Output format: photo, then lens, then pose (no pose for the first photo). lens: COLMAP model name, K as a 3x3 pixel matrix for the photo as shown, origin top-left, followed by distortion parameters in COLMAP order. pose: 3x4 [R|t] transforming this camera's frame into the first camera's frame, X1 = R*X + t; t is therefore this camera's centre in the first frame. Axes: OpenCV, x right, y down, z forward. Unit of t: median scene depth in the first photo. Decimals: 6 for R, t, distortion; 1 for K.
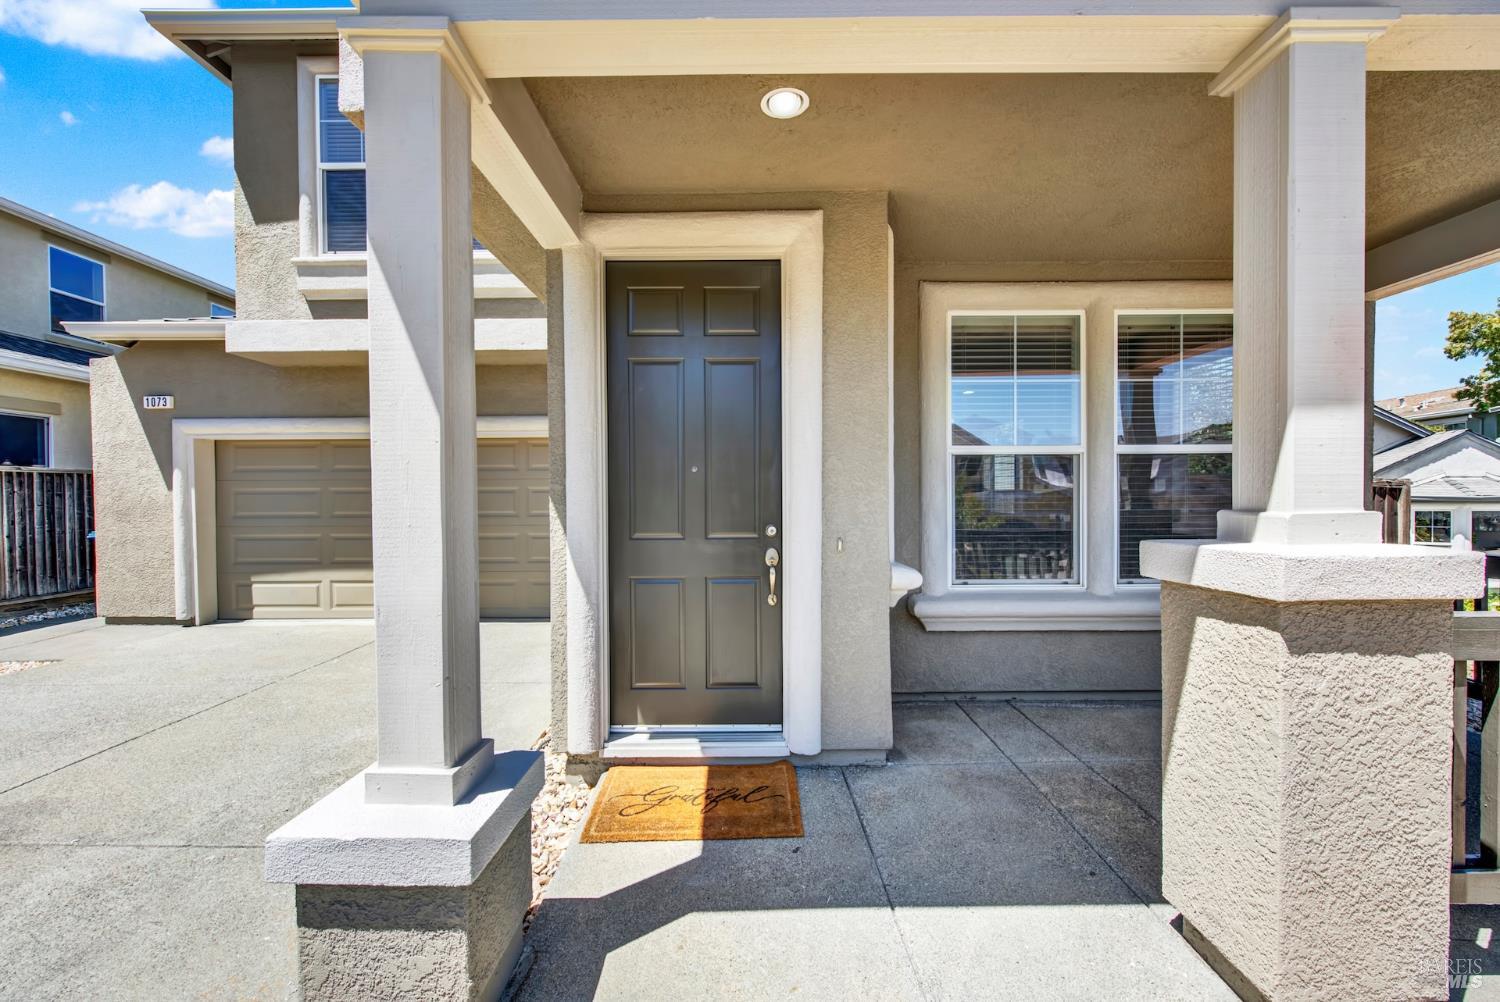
lens RADIAL K [[596.5, 0, 749.3], [0, 596.5, 504.1], [0, 0, 1]] dist [-0.000818, -0.001082]
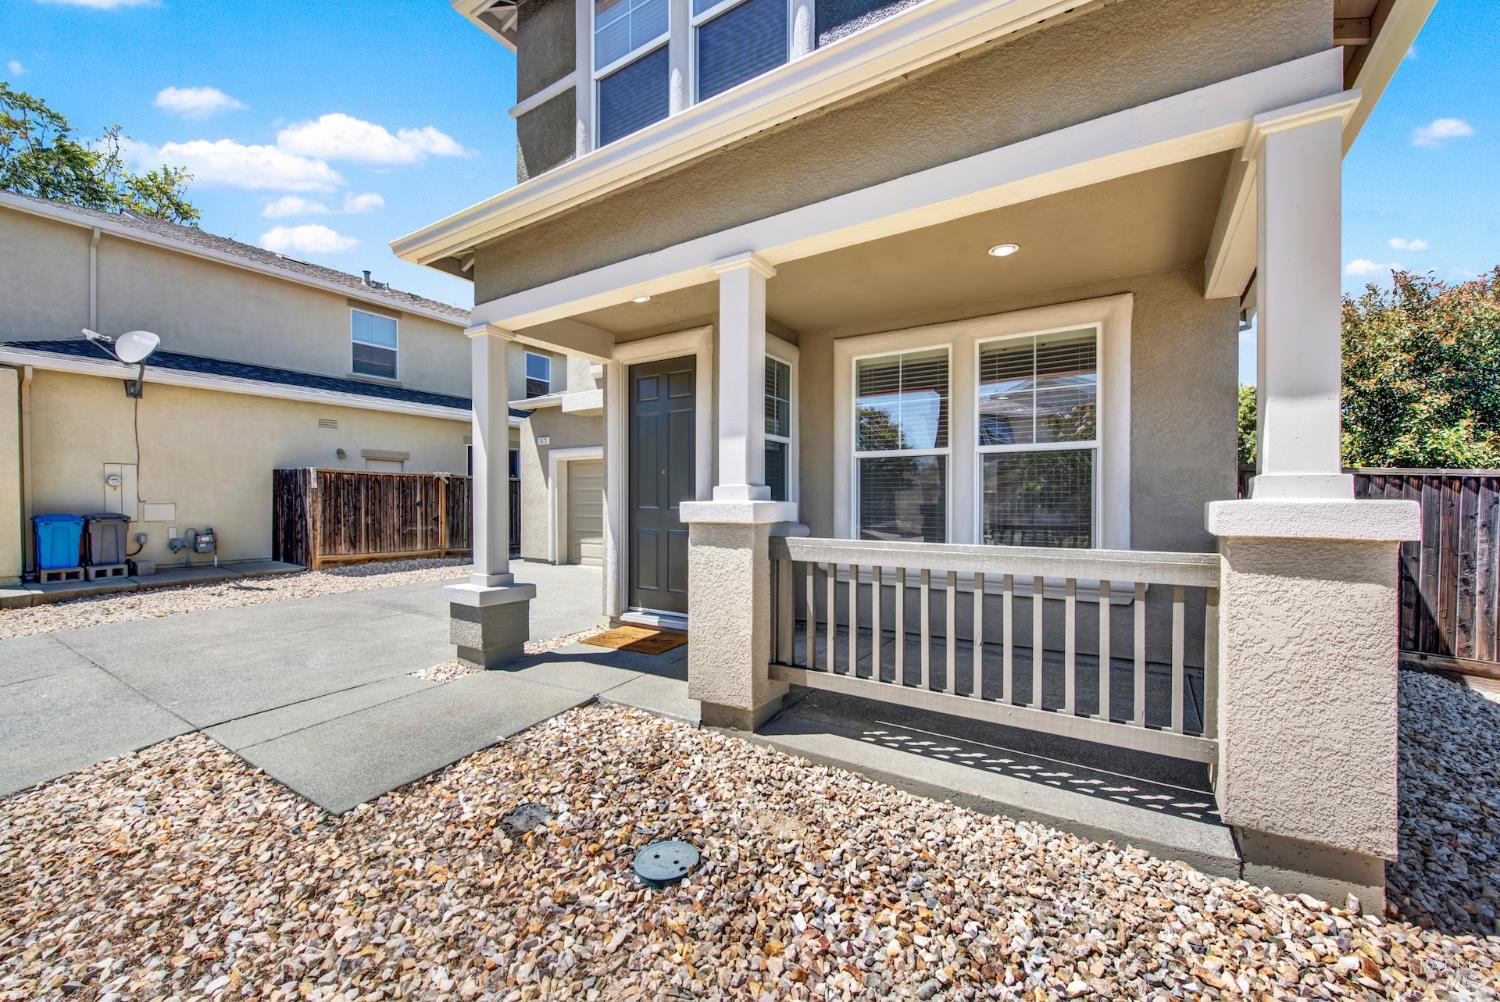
lens RADIAL K [[596.5, 0, 749.3], [0, 596.5, 504.1], [0, 0, 1]] dist [-0.000818, -0.001082]
pose [[0.840264, 0.009366, -0.542096, 1.153592], [-0.013436, 0.999903, -0.003551, 0.046303], [0.542011, 0.010268, 0.840309, -0.414770]]
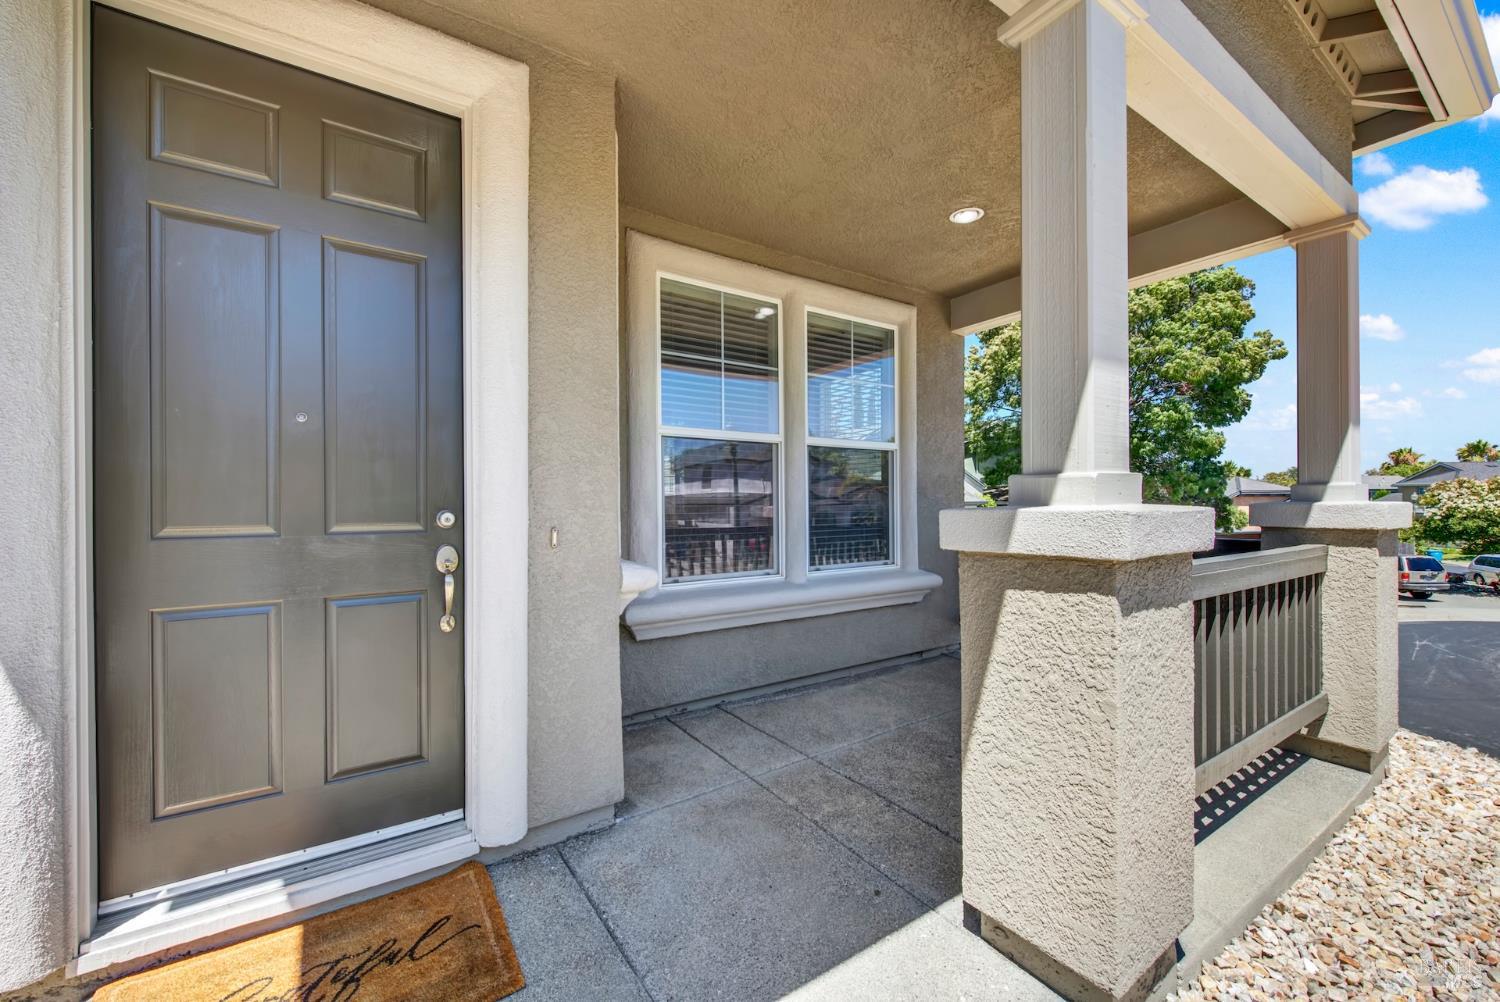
lens RADIAL K [[596.5, 0, 749.3], [0, 596.5, 504.1], [0, 0, 1]] dist [-0.000818, -0.001082]
pose [[0.829999, 0.000563, 0.557765, -0.054258], [0.007642, 0.999894, -0.012381, 0.039223], [-0.557713, 0.014539, 0.829907, 0.265513]]
